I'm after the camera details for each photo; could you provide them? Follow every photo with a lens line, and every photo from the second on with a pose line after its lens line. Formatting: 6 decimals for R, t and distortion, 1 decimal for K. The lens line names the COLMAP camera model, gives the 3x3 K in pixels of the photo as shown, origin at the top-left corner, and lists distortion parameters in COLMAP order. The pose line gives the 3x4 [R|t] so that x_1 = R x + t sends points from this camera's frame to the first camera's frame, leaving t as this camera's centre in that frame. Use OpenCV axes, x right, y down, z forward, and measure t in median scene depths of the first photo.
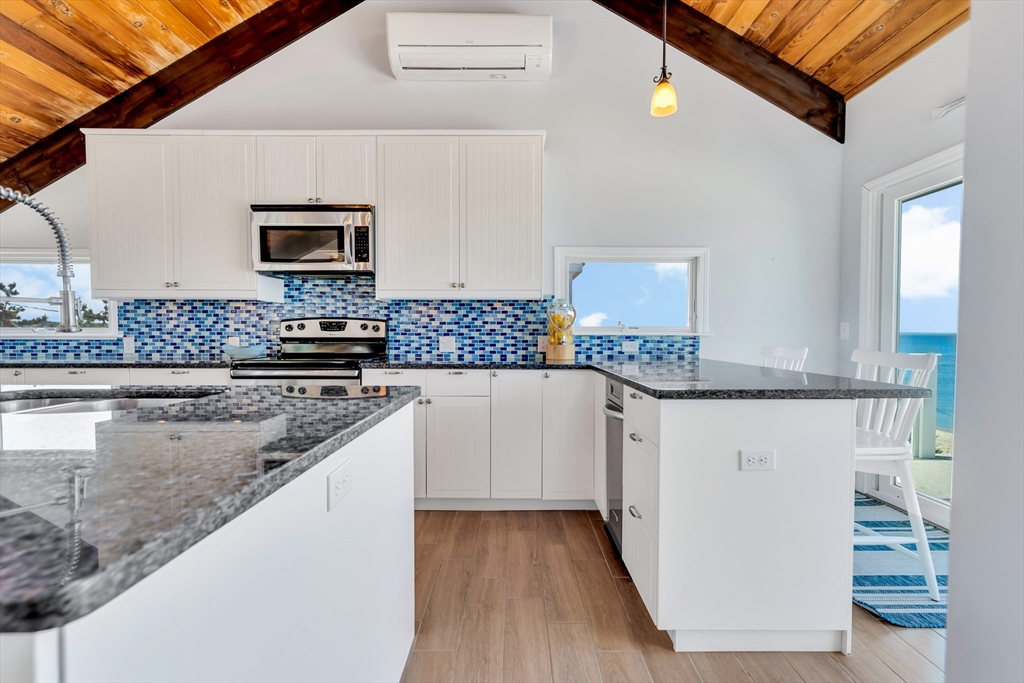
lens RADIAL K [[458.1, 0, 512.2], [0, 458.1, 345.6], [0, 0, 1]] dist [0.002876, 0.001423]
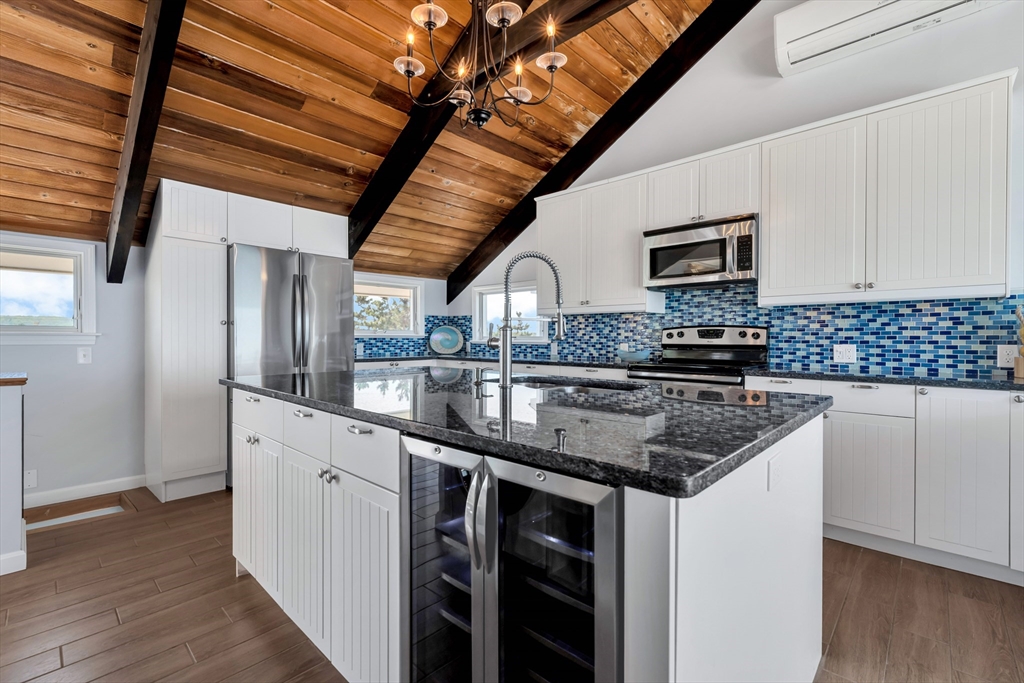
lens RADIAL K [[458.1, 0, 505.1], [0, 458.1, 339.8], [0, 0, 1]] dist [0.002876, 0.001423]
pose [[0.733244, 0.002664, -0.679961, -0.022706], [-0.020864, 0.999610, -0.018583, 0.000776], [0.679646, 0.027813, 0.733013, -0.088513]]
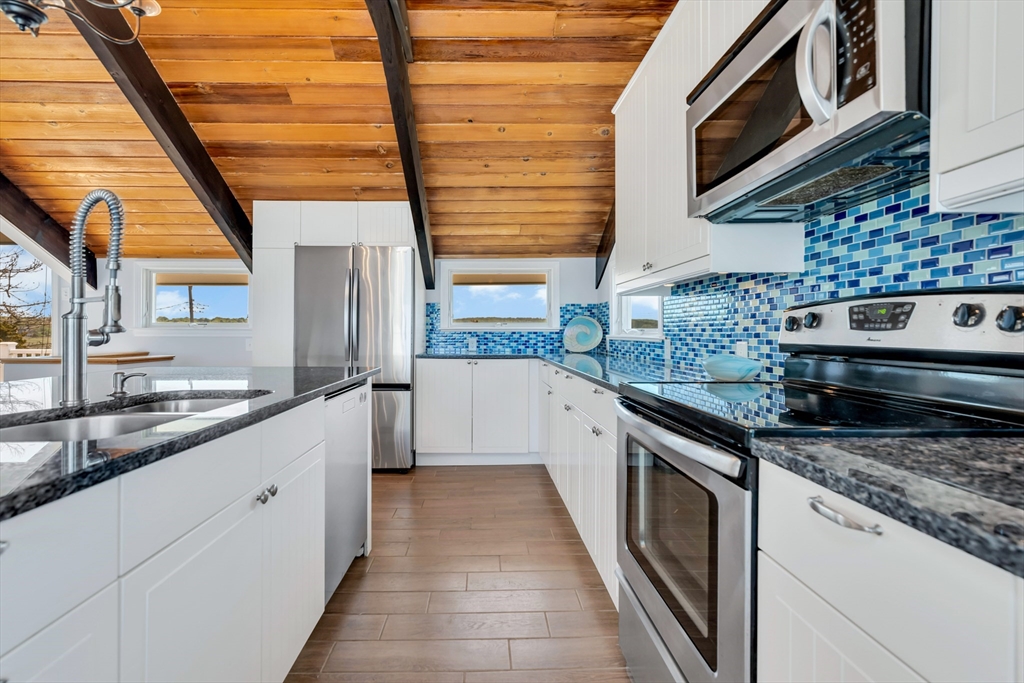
lens RADIAL K [[458.1, 0, 509.8], [0, 458.1, 334.1], [0, 0, 1]] dist [0.002876, 0.001423]
pose [[0.008126, 0.001965, -0.999965, -0.024962], [-0.030721, 0.999527, 0.001715, -0.020408], [0.999495, 0.030706, 0.008183, 0.713868]]
